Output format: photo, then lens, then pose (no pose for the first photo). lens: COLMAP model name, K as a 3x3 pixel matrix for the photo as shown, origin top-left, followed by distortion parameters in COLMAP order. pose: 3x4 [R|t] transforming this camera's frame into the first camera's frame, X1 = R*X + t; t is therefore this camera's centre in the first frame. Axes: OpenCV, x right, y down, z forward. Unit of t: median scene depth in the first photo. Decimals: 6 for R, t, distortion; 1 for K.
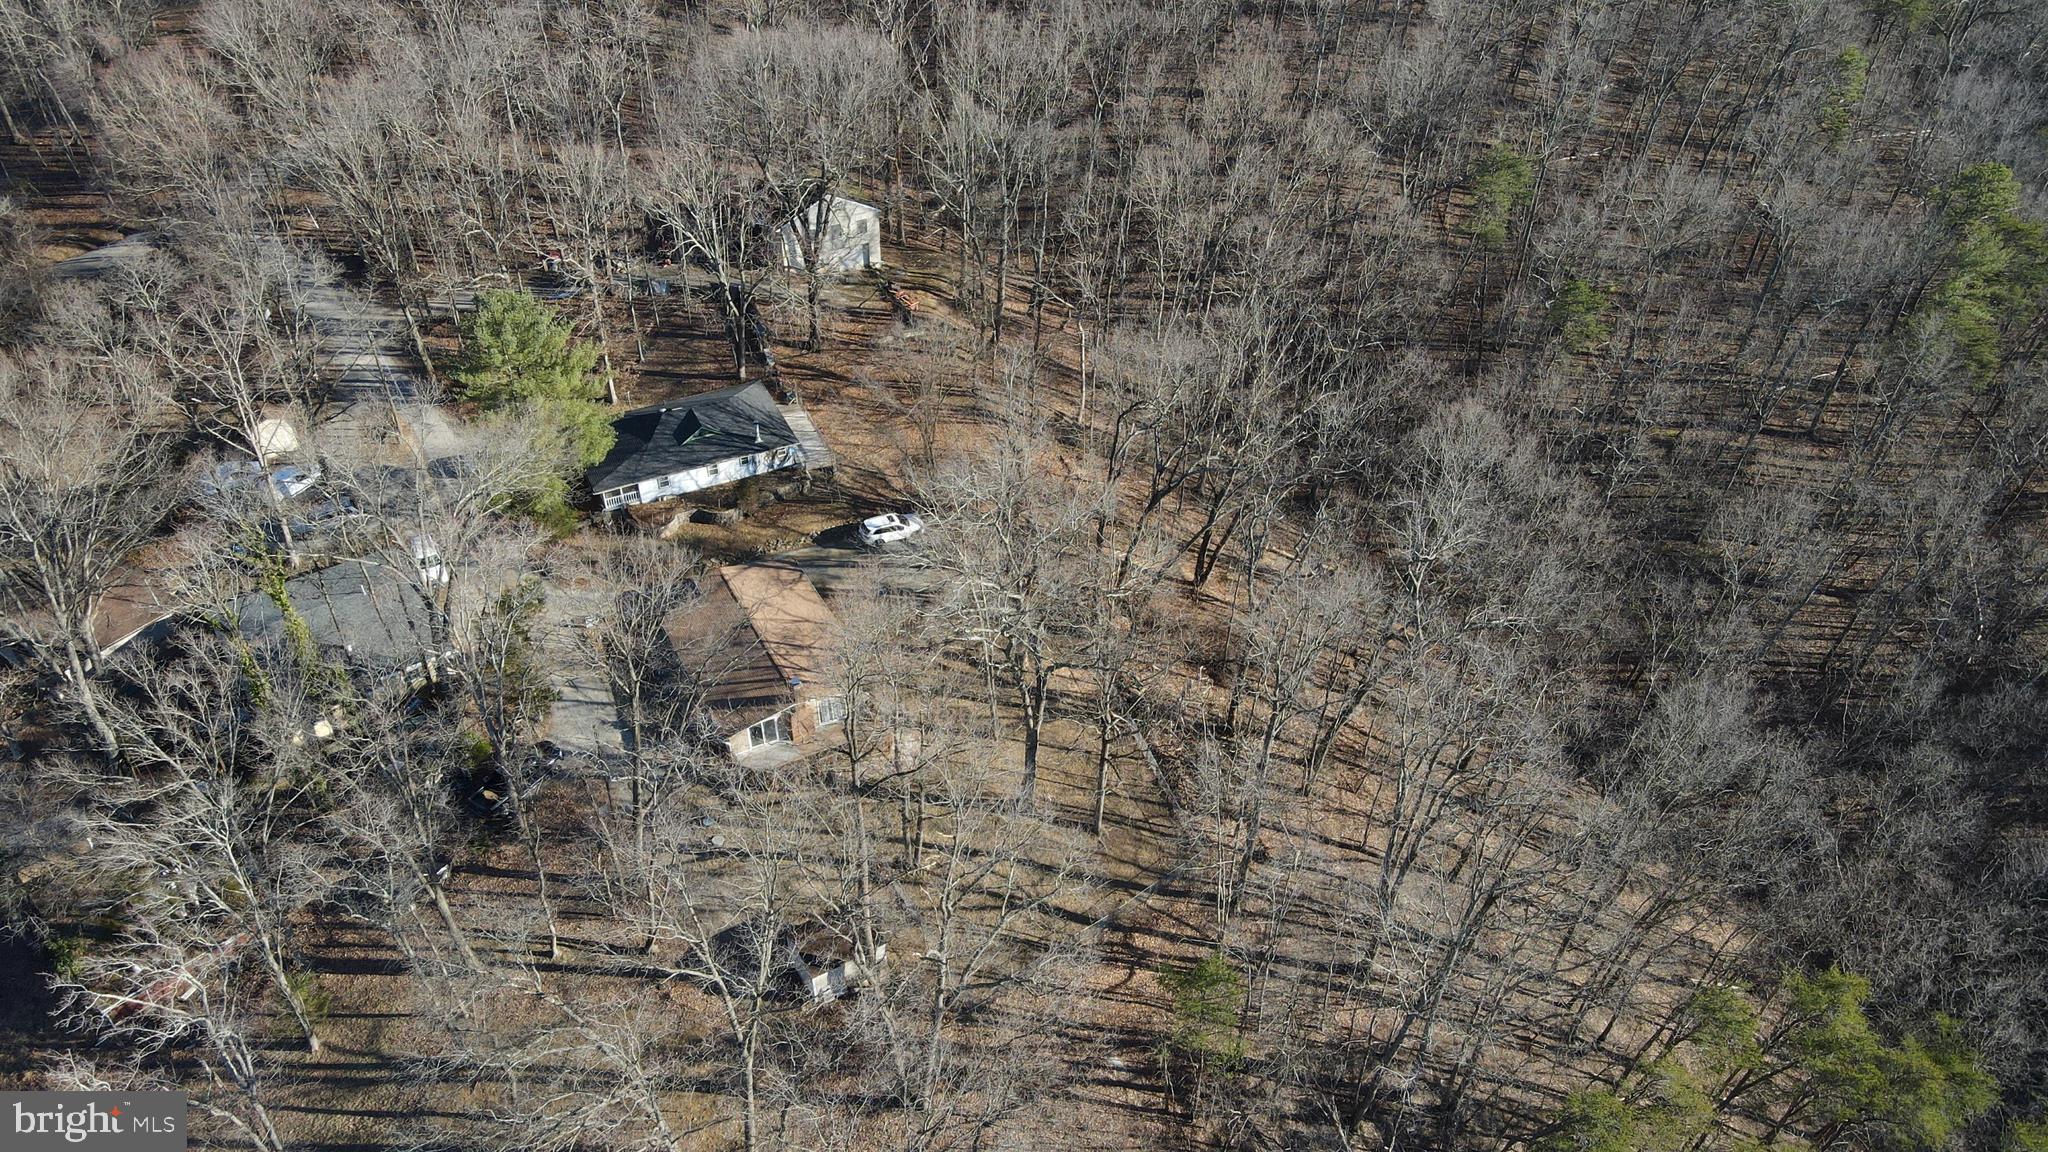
lens RADIAL K [[1523.5, 0, 1022.5], [0, 1523.5, 593.5], [0, 0, 1]] dist [-0.009201, 0.043202]
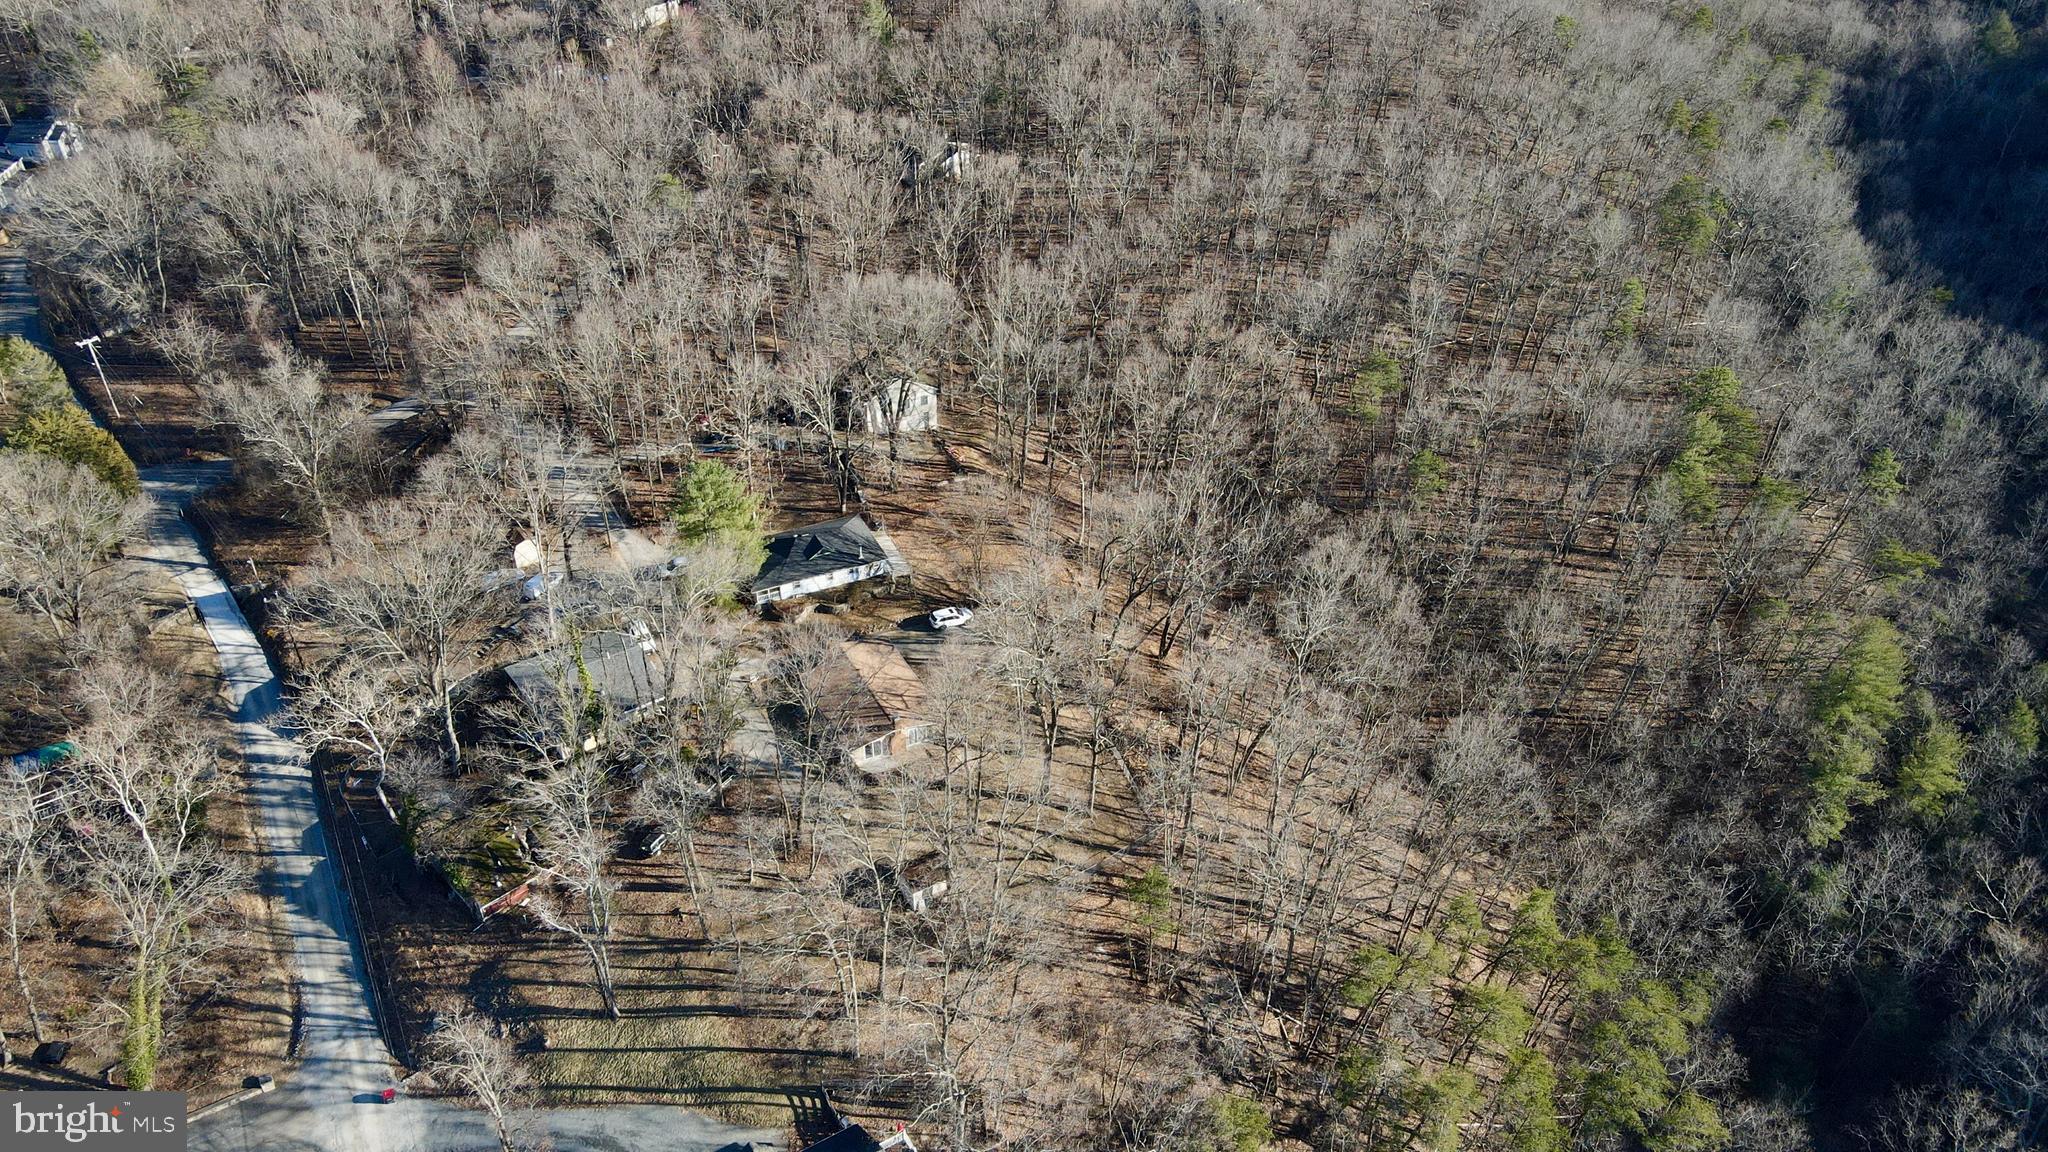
lens RADIAL K [[1523.5, 0, 1022.5], [0, 1523.5, 593.5], [0, 0, 1]] dist [-0.009201, 0.043202]
pose [[0.999975, 0.006613, -0.002337, -0.014504], [-0.006742, 0.998153, -0.060371, 0.022064], [0.001933, 0.060385, 0.998173, -0.464760]]
